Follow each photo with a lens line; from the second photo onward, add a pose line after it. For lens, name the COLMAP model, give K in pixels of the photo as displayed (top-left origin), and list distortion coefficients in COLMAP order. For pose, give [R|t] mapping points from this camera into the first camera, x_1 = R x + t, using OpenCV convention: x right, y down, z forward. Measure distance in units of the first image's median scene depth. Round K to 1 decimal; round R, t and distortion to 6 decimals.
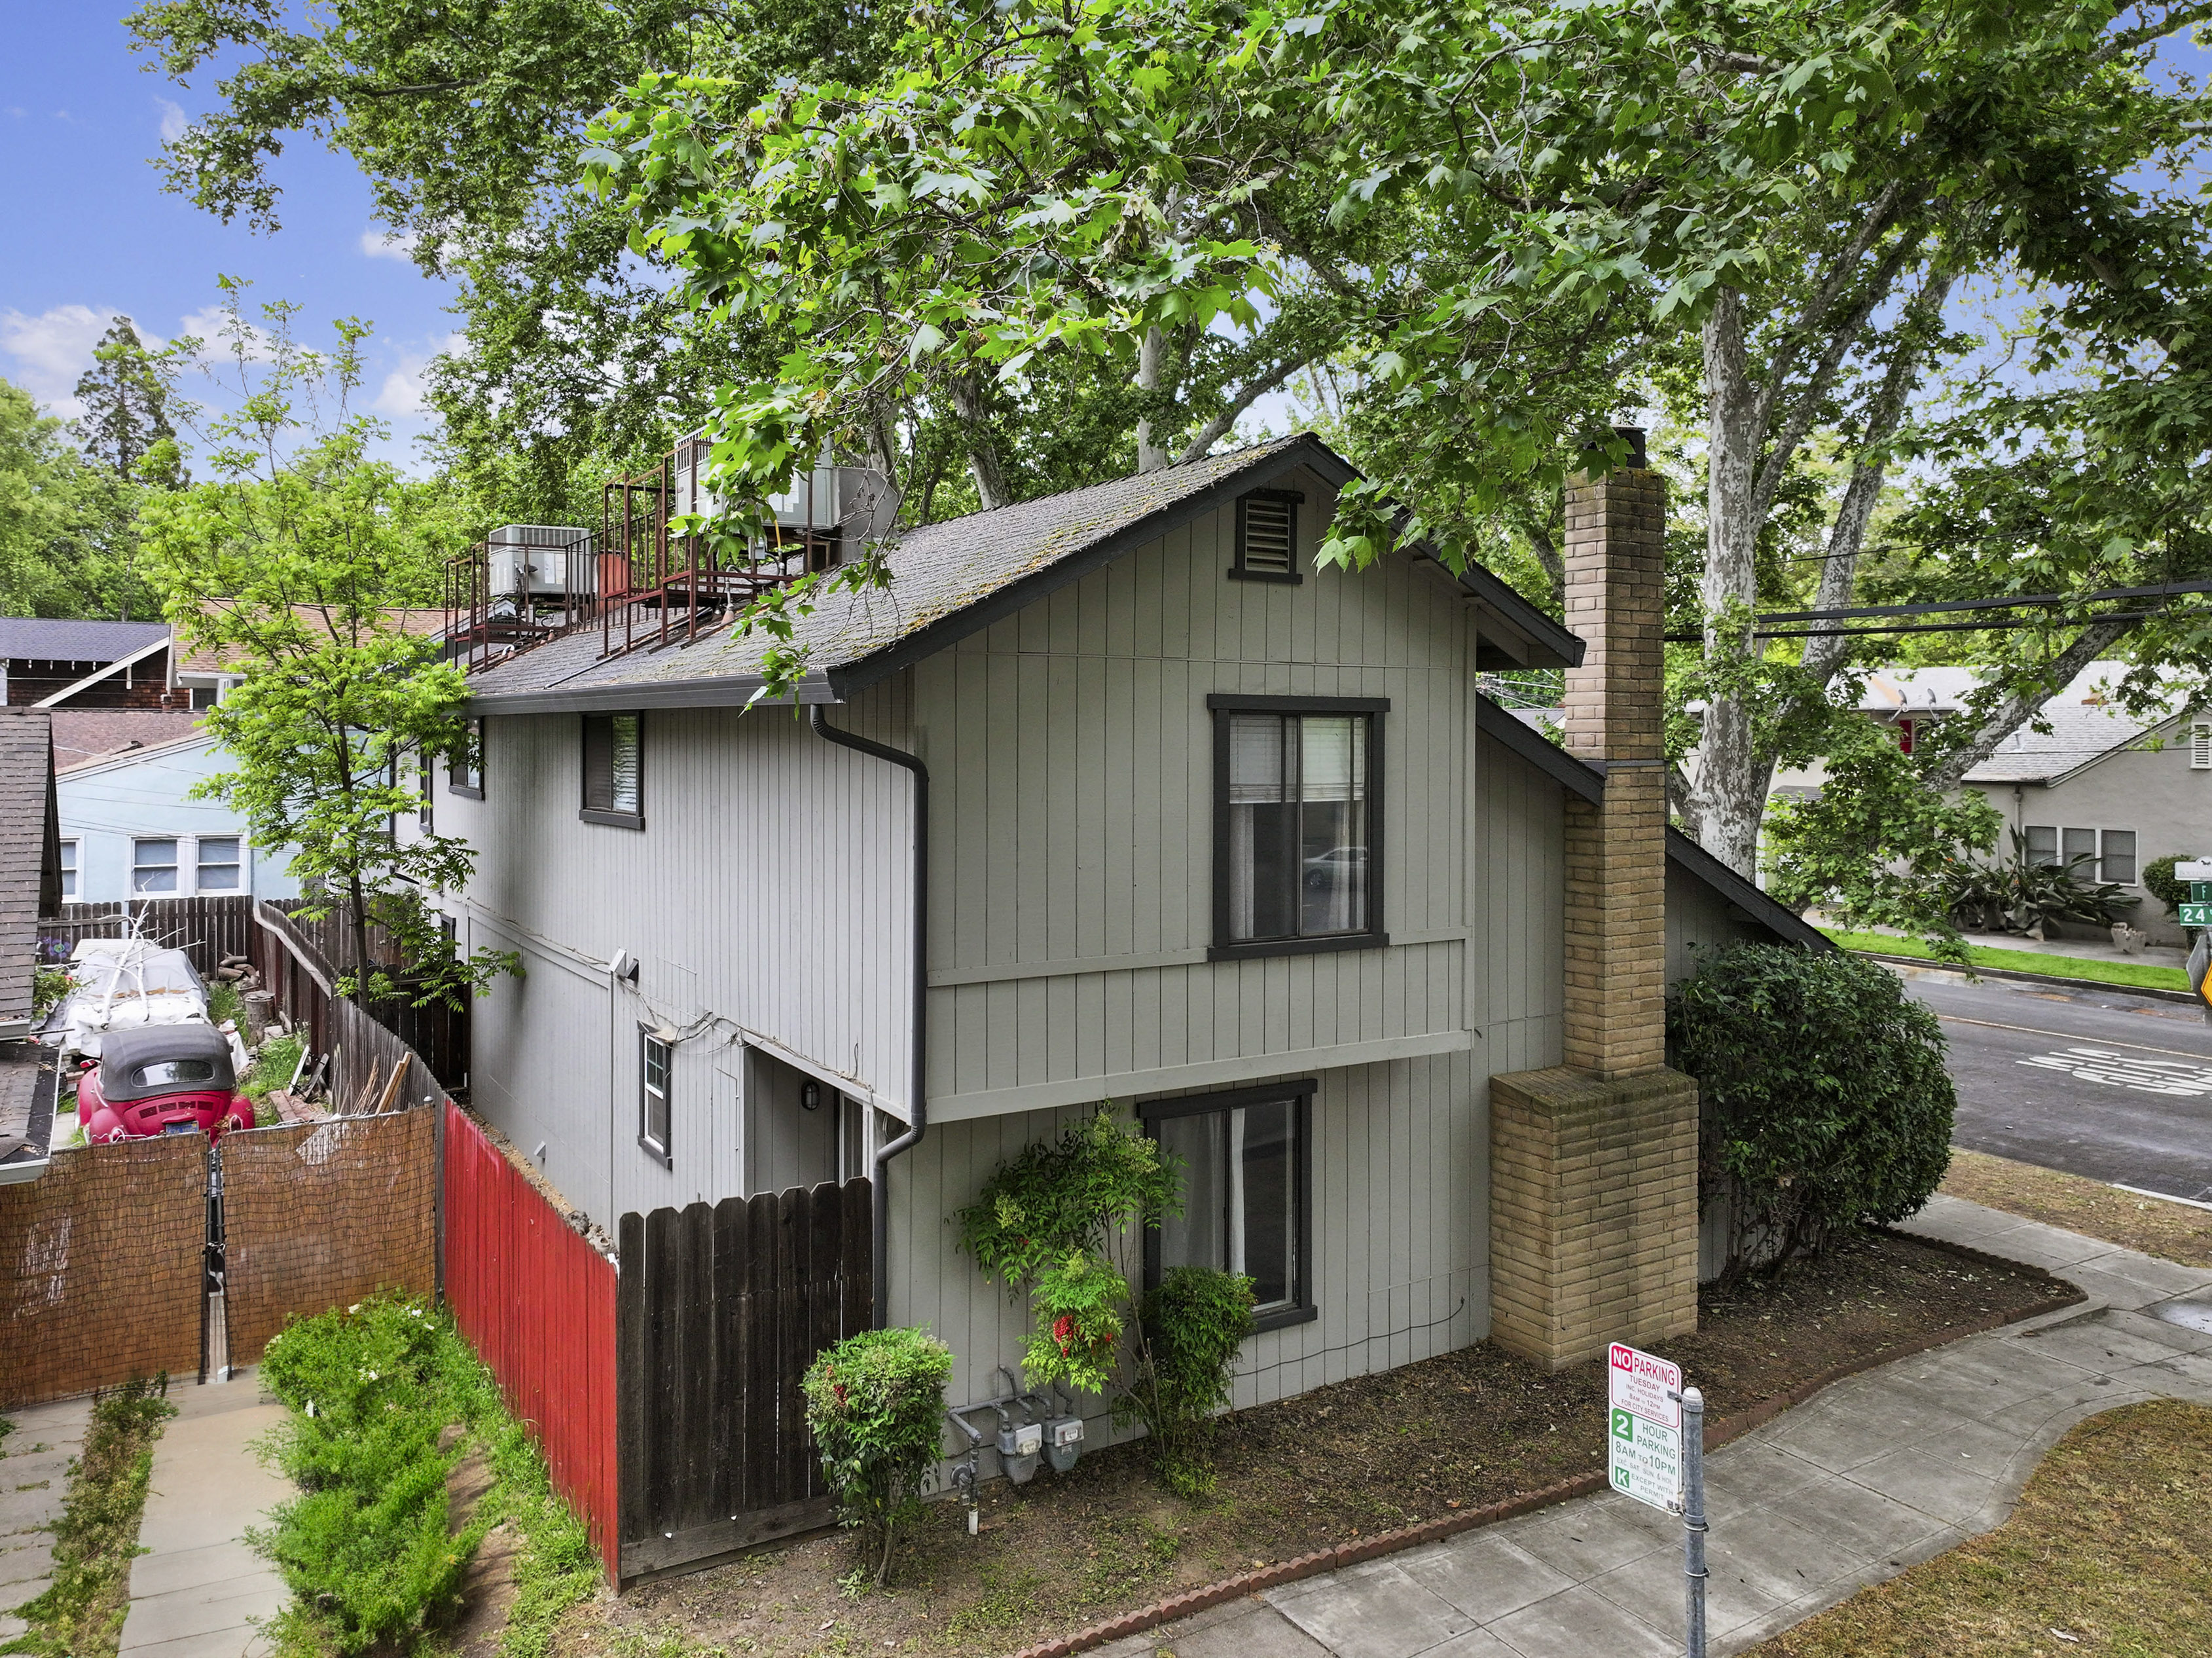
lens RADIAL K [[1601.8, 0, 1108.1], [0, 1601.8, 815.6], [0, 0, 1]] dist [0.005857, 0.001720]
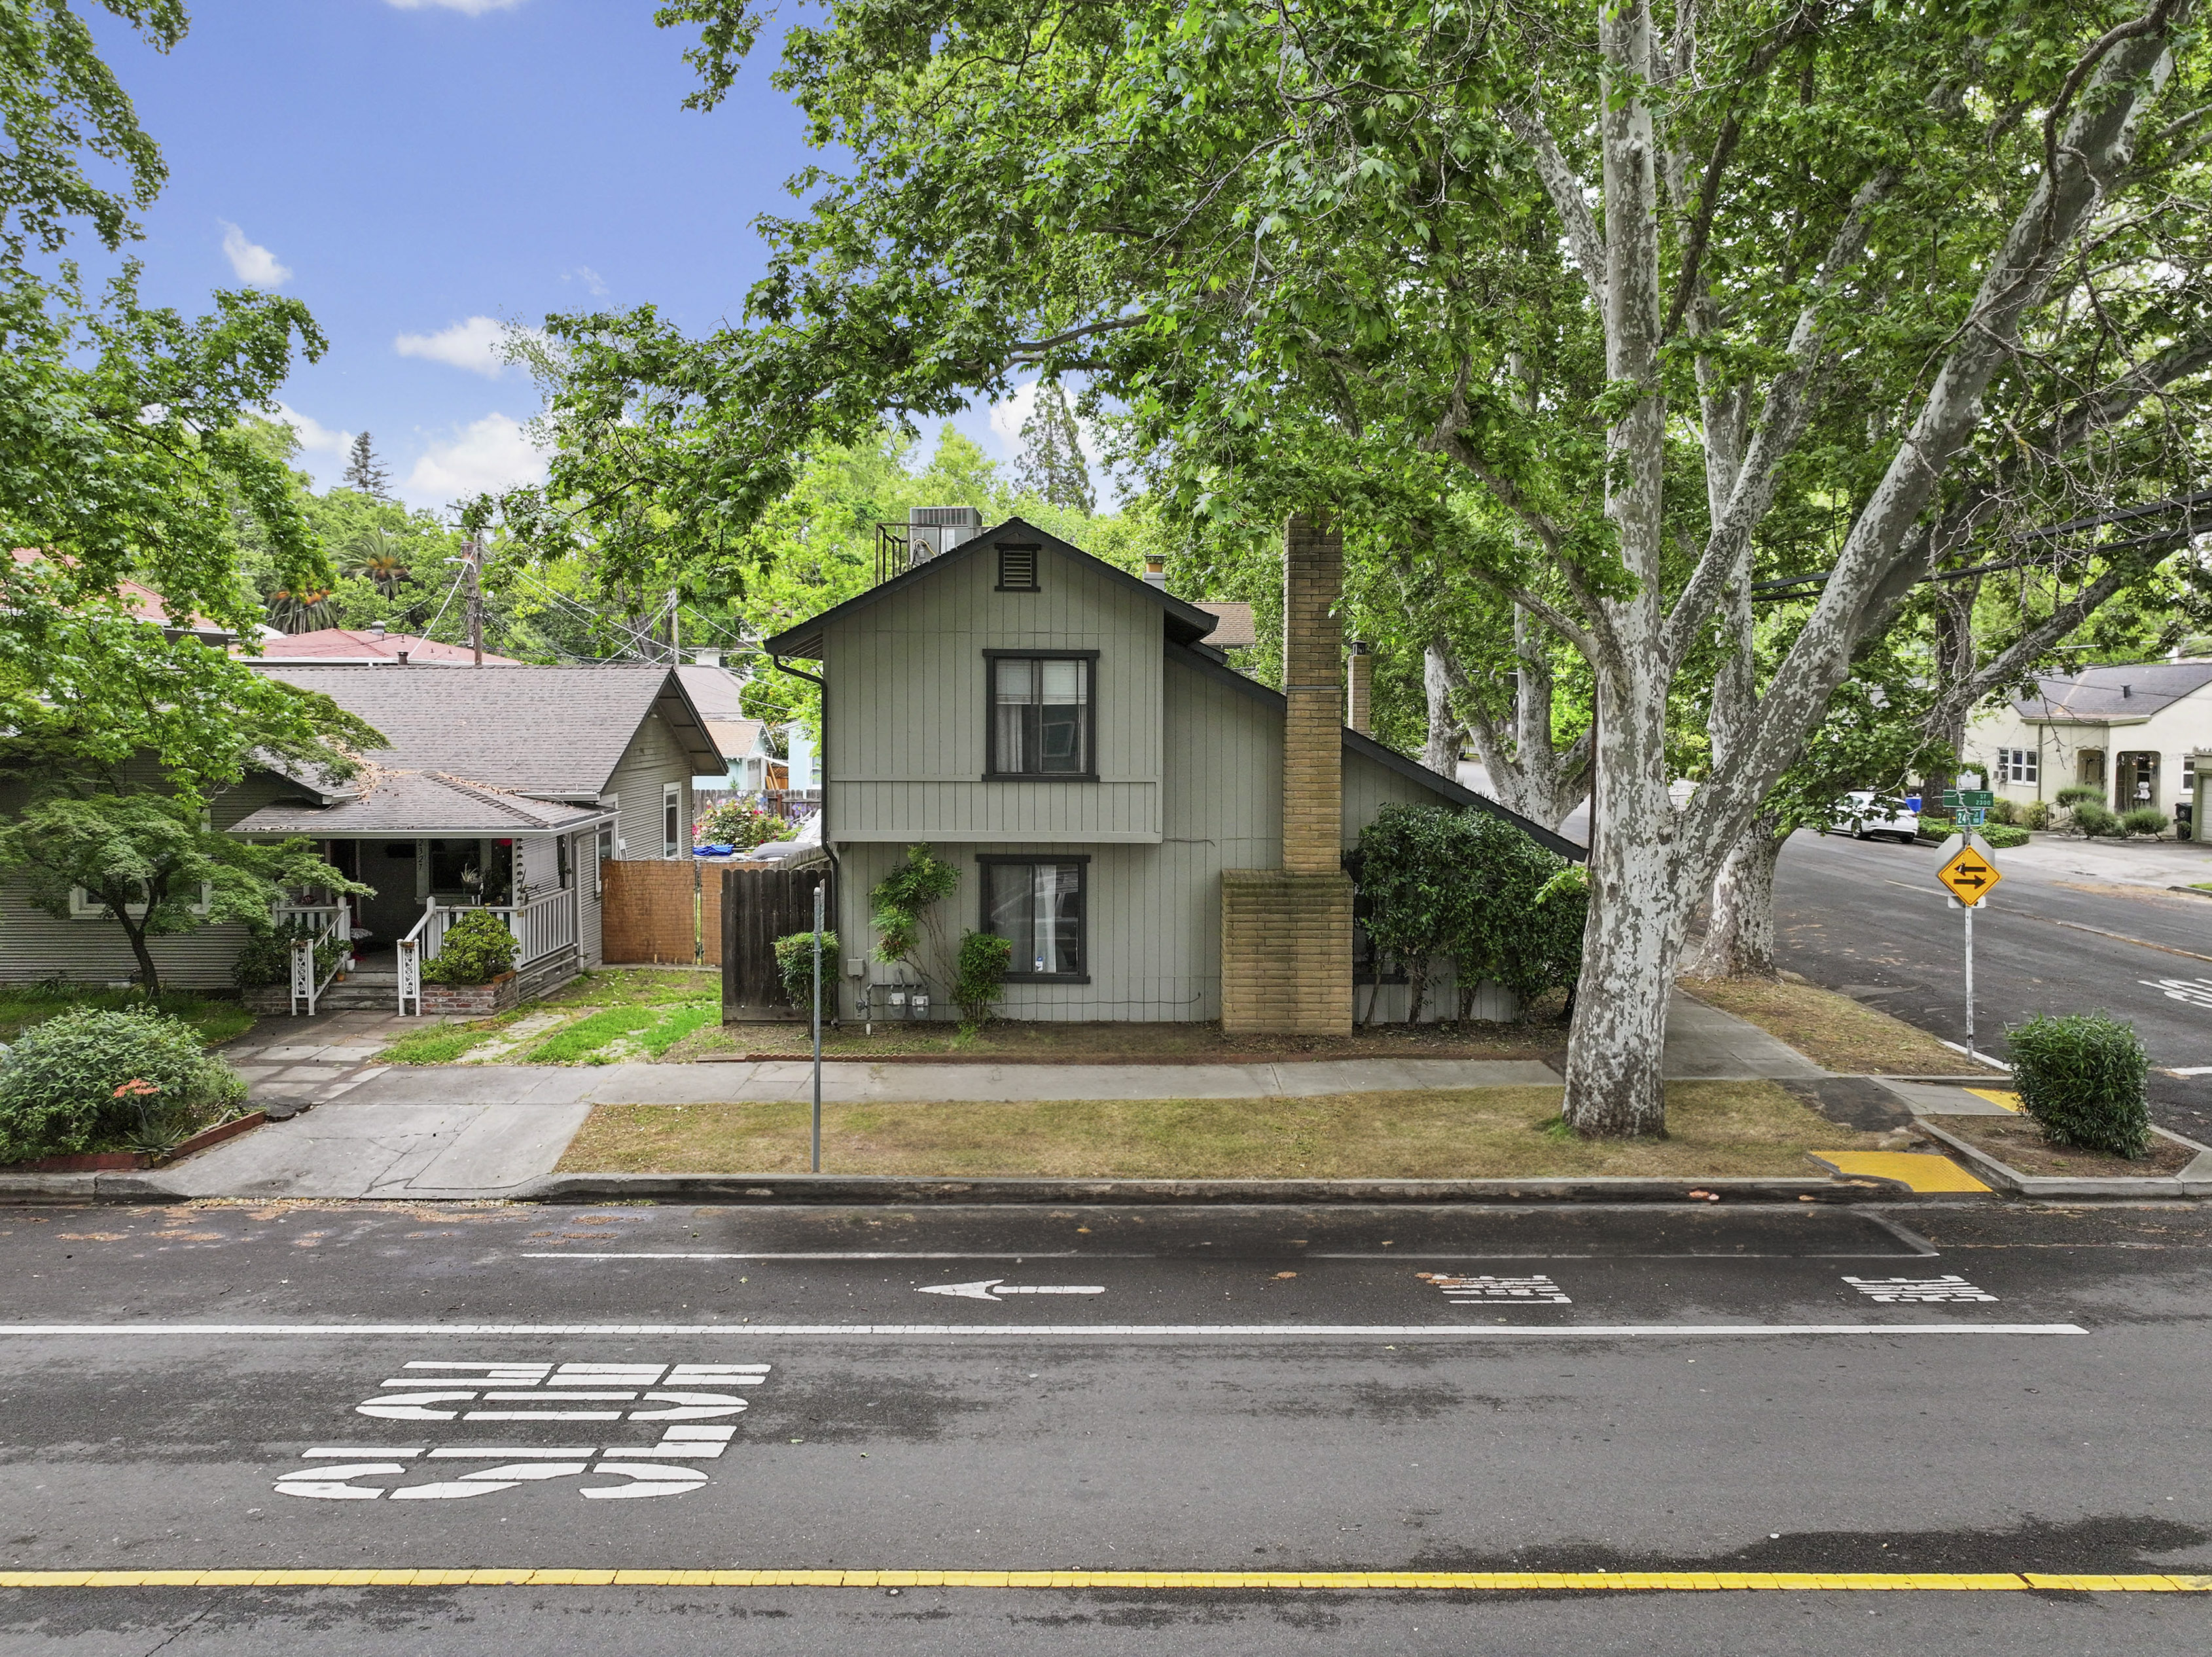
lens RADIAL K [[1543.4, 0, 1107.6], [0, 1543.4, 877.3], [0, 0, 1]] dist [0.002834, 0.000298]
pose [[0.851187, 0.060571, -0.521355, 1.137530], [-0.028007, 0.997145, 0.070122, 0.065719], [0.524114, -0.045085, 0.850454, -0.548010]]
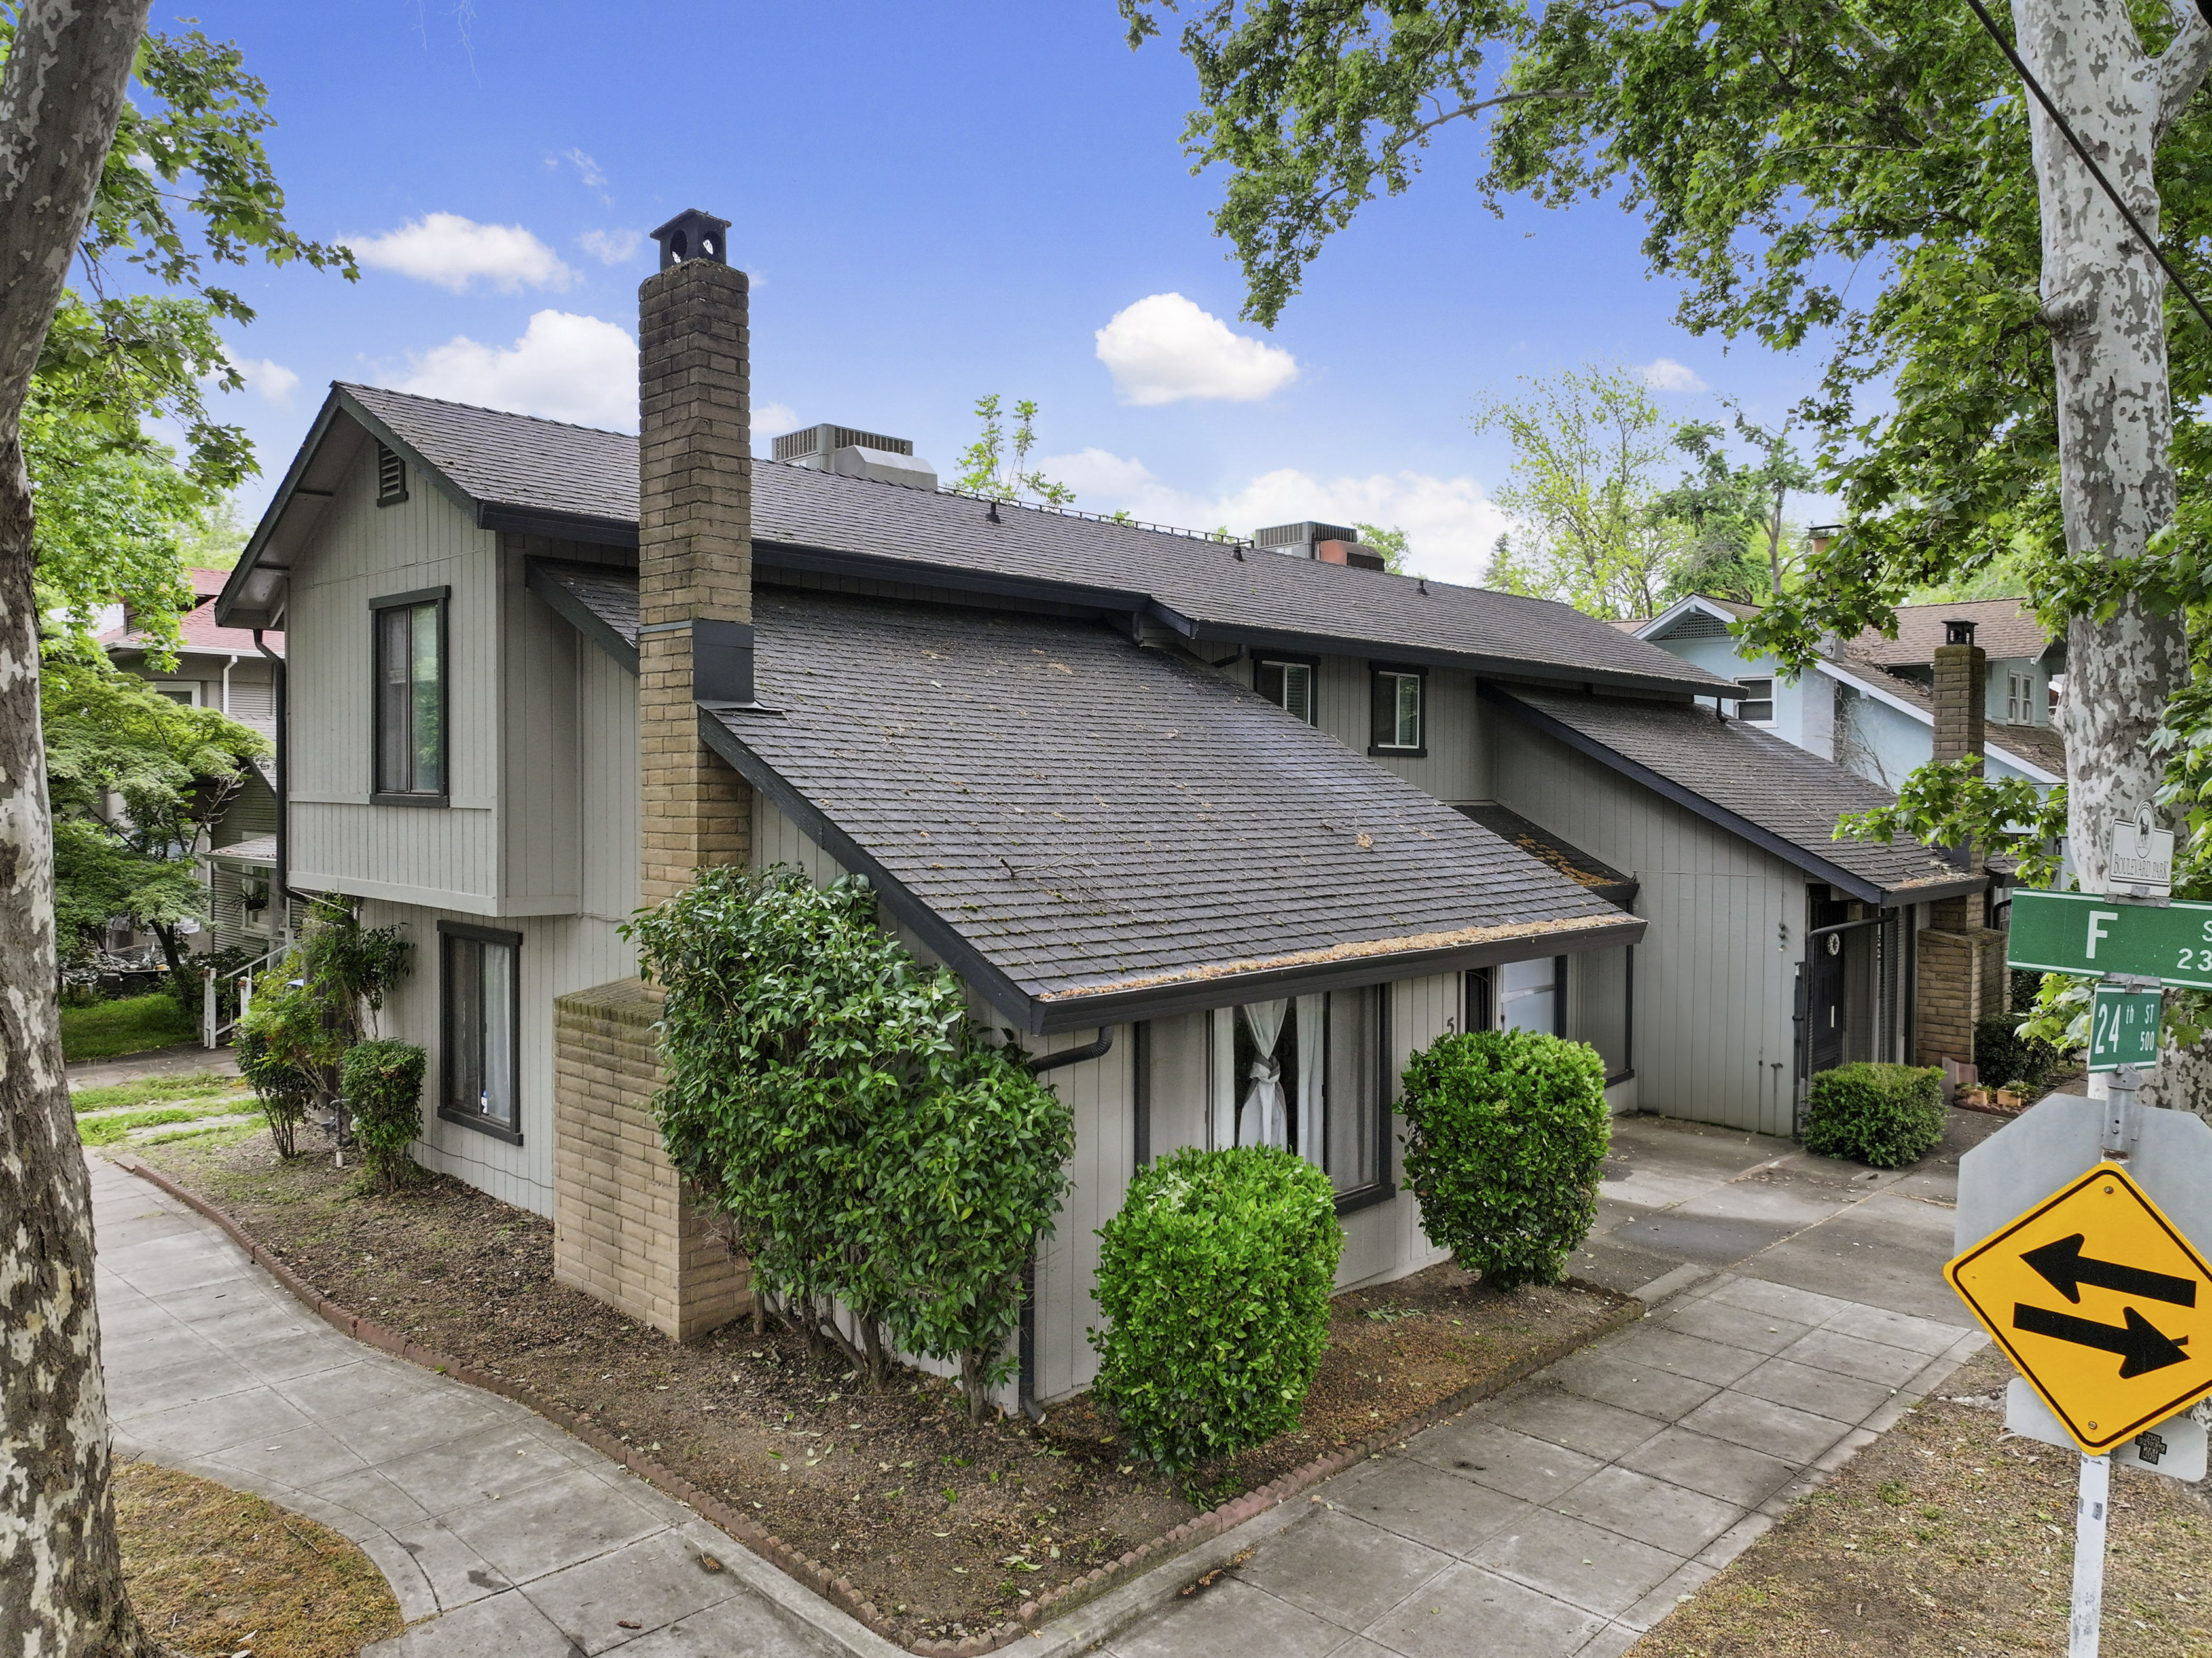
lens RADIAL K [[1601.8, 0, 1108.1], [0, 1601.8, 815.6], [0, 0, 1]] dist [0.005857, 0.001720]
pose [[0.235478, 0.027876, -0.971480, 1.384941], [-0.052679, 0.998485, 0.015882, 0.046003], [0.970451, 0.047437, 0.236590, 1.181938]]
